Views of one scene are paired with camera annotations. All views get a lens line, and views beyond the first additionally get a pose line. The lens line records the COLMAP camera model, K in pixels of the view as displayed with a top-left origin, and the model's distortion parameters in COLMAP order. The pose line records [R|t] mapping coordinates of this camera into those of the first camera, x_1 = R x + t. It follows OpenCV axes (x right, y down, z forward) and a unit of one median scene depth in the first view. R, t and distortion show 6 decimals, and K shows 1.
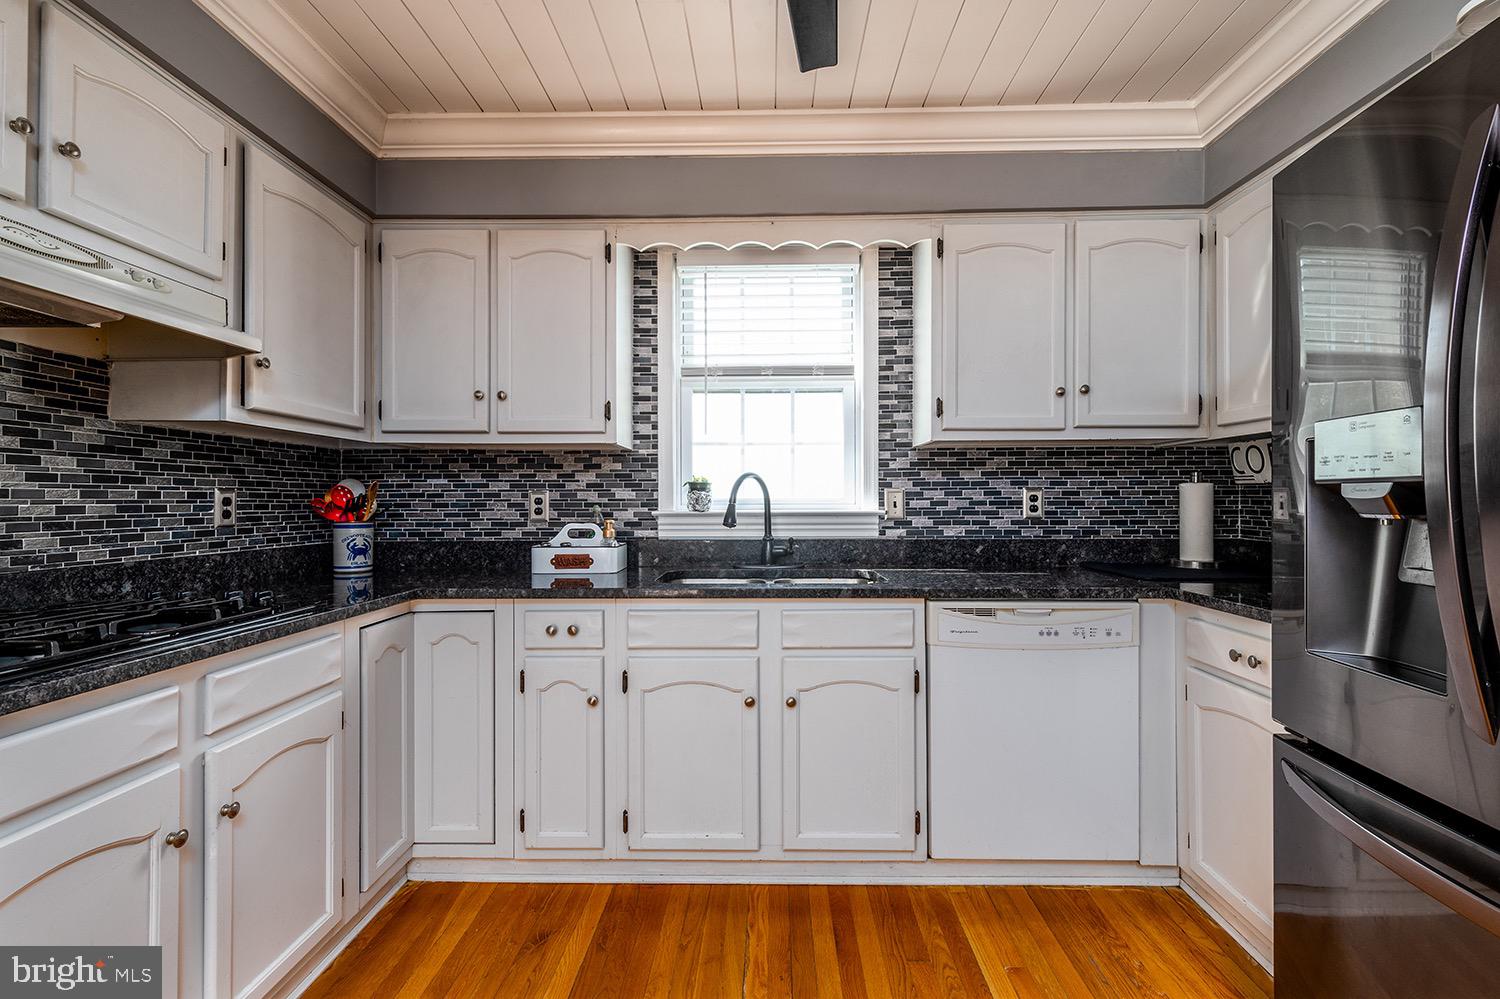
lens RADIAL K [[665.0, 0, 752.4], [0, 665.0, 496.4], [0, 0, 1]] dist [0.012232, -0.002319]
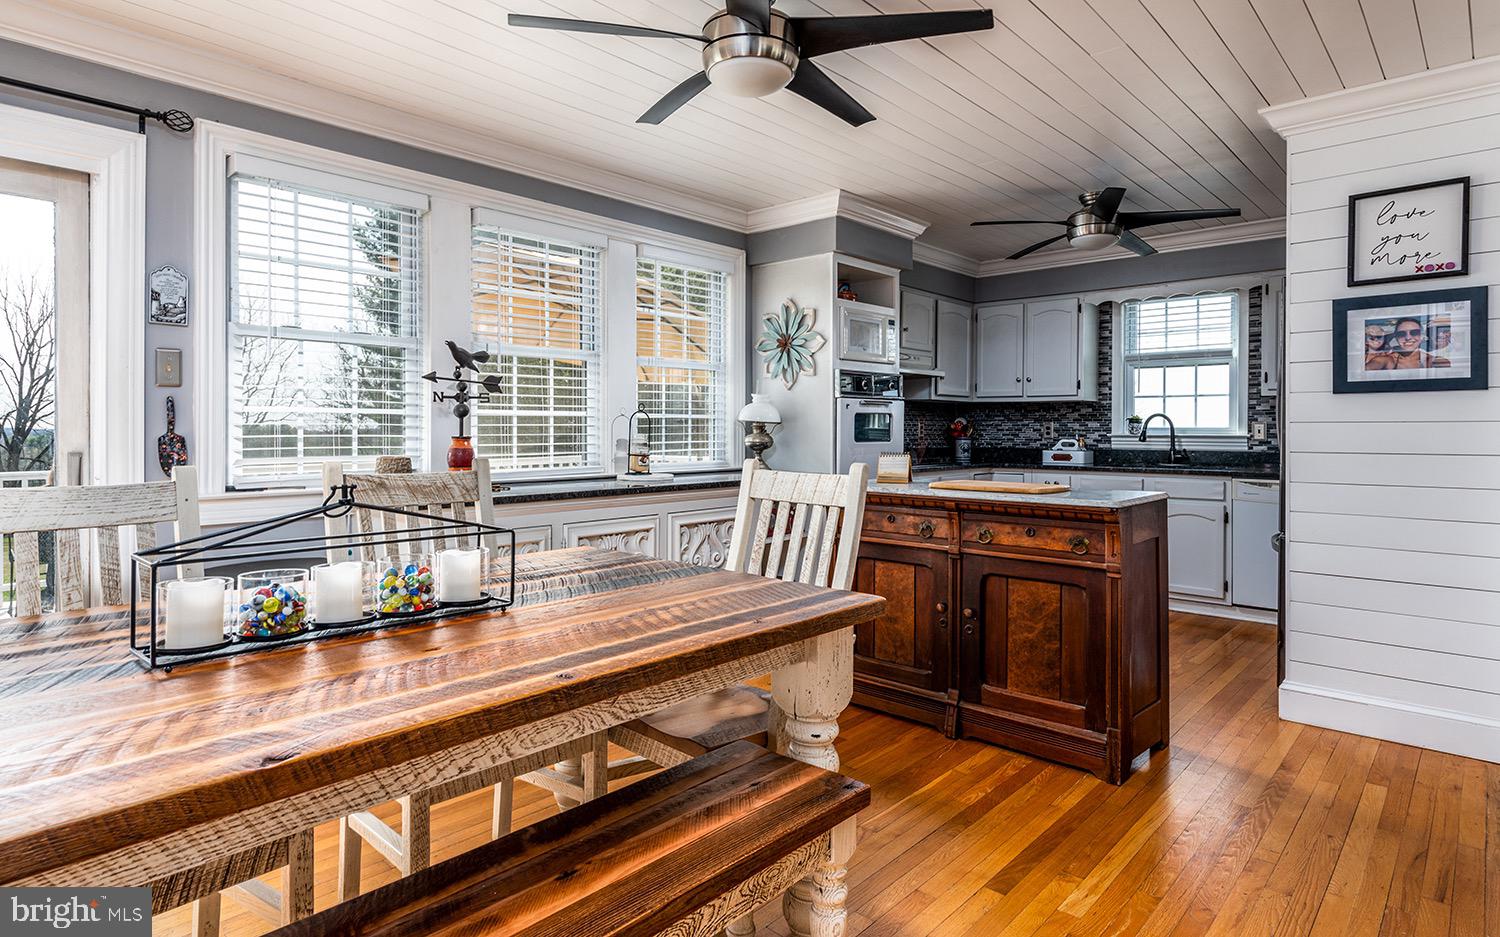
lens RADIAL K [[805.2, 0, 747.1], [0, 805.2, 427.8], [0, 0, 1]] dist [0.006862, 0.000150]
pose [[0.747436, 0.005803, -0.664309, 0.685542], [-0.002761, 0.999980, 0.005628, -0.005364], [0.664329, -0.002372, 0.747437, -1.576780]]
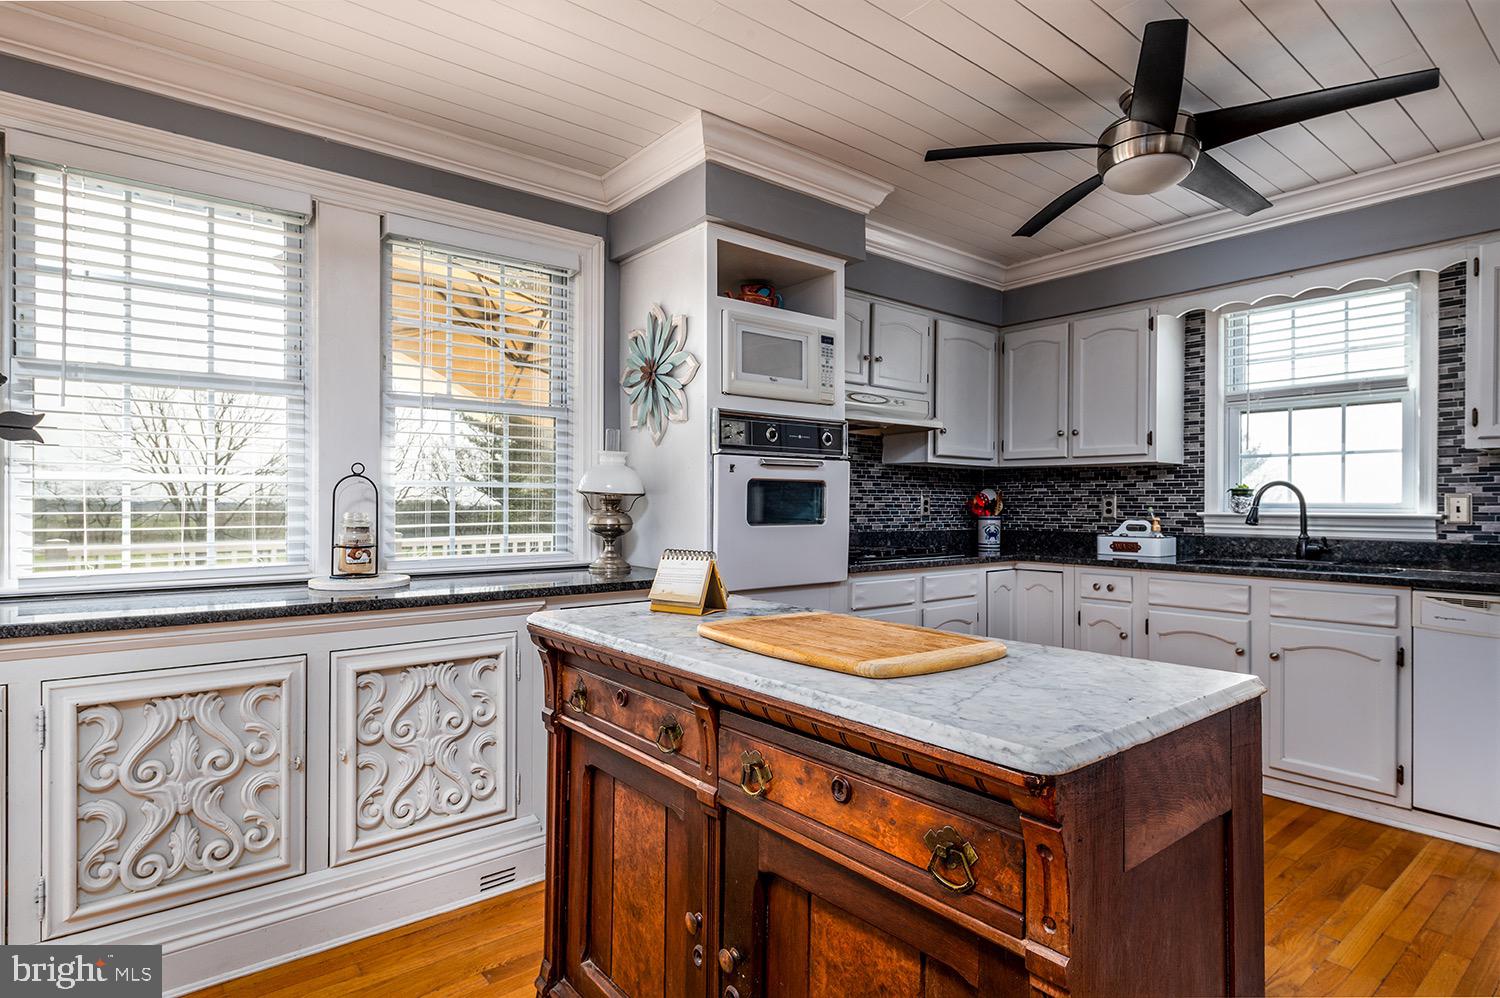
lens RADIAL K [[782.2, 0, 747.3], [0, 782.2, 502.9], [0, 0, 1]] dist [0.005563, -0.000800]
pose [[0.645752, 0.005447, -0.763528, 0.488248], [-0.002683, 0.999985, 0.004866, -0.000648], [0.763543, -0.001094, 0.645757, -0.691598]]
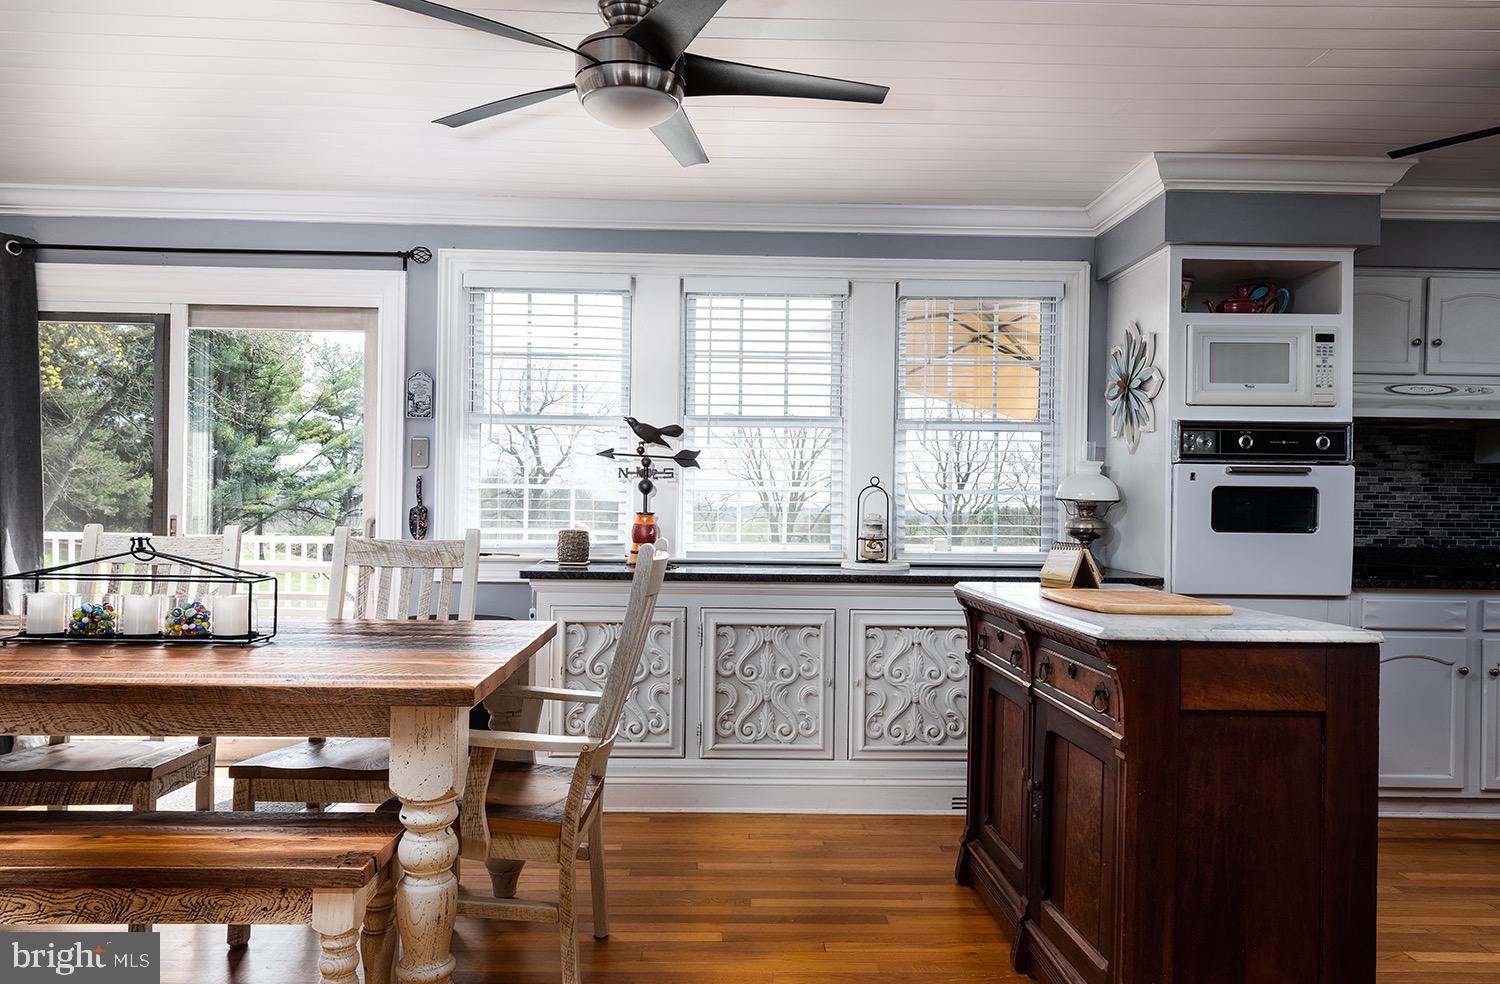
lens RADIAL K [[1006.3, 0, 741.9], [0, 1006.3, 504.9], [0, 0, 1]] dist [0.013254, 0.000414]
pose [[0.045154, 0.004305, -0.998971, 1.146839], [-0.009213, 0.999950, 0.003893, -0.001958], [0.998938, 0.009028, 0.045192, -0.731365]]
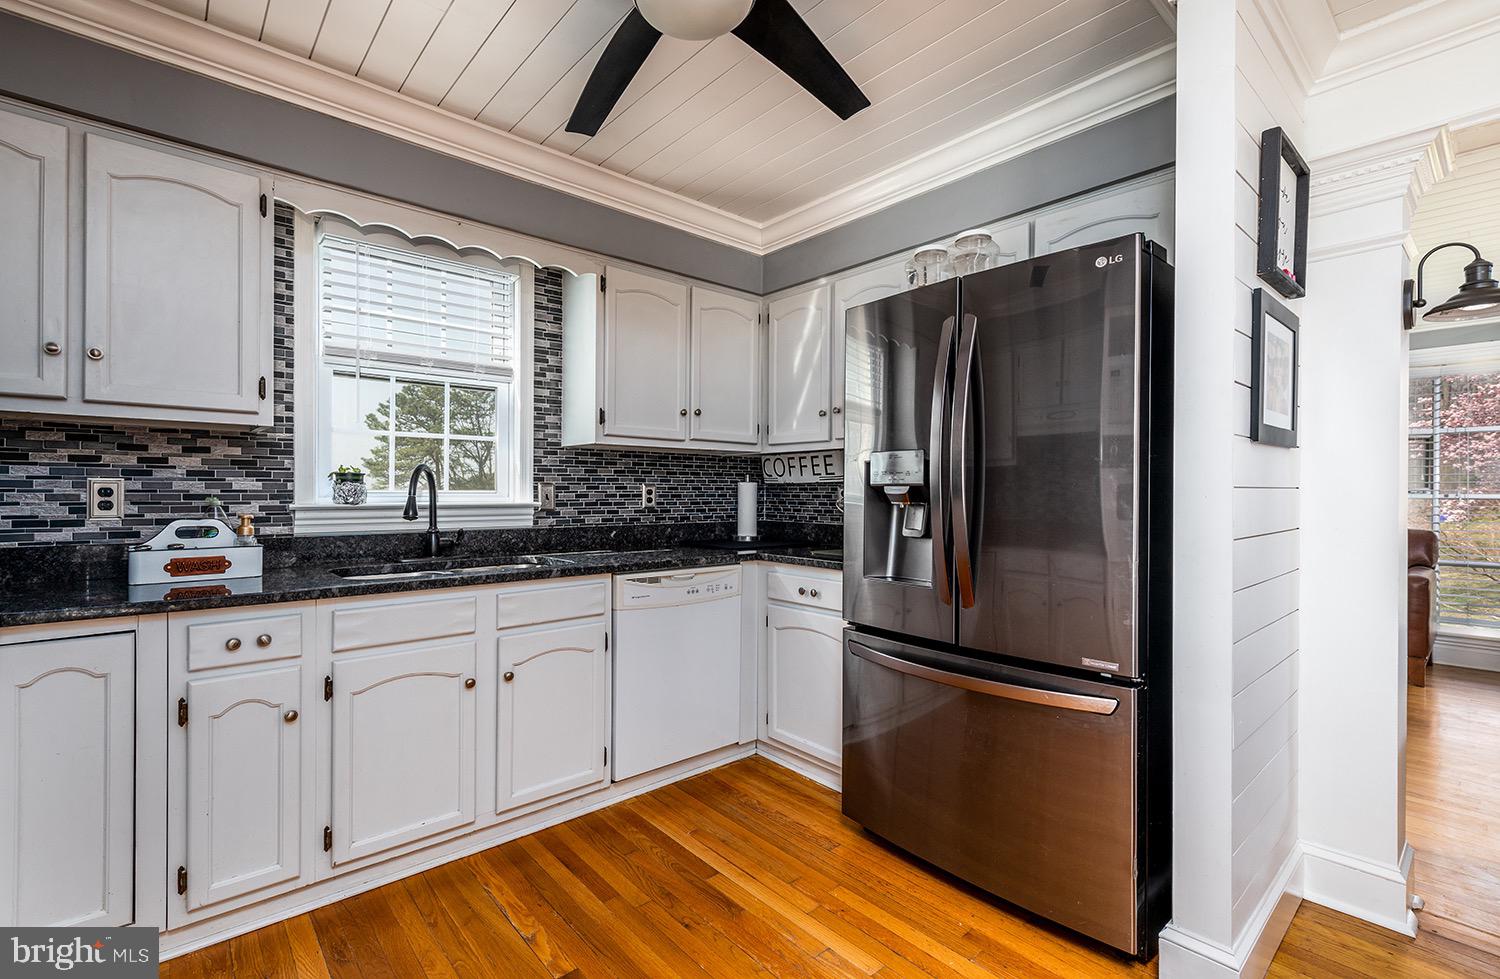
lens RADIAL K [[667.3, 0, 741.7], [0, 667.3, 493.5], [0, 0, 1]] dist [0.005862, -0.001052]
pose [[0.740486, 0.004282, 0.672058, -0.341360], [-0.009134, 0.999951, 0.003694, -0.000783], [-0.672010, -0.008874, 0.740489, -0.063257]]
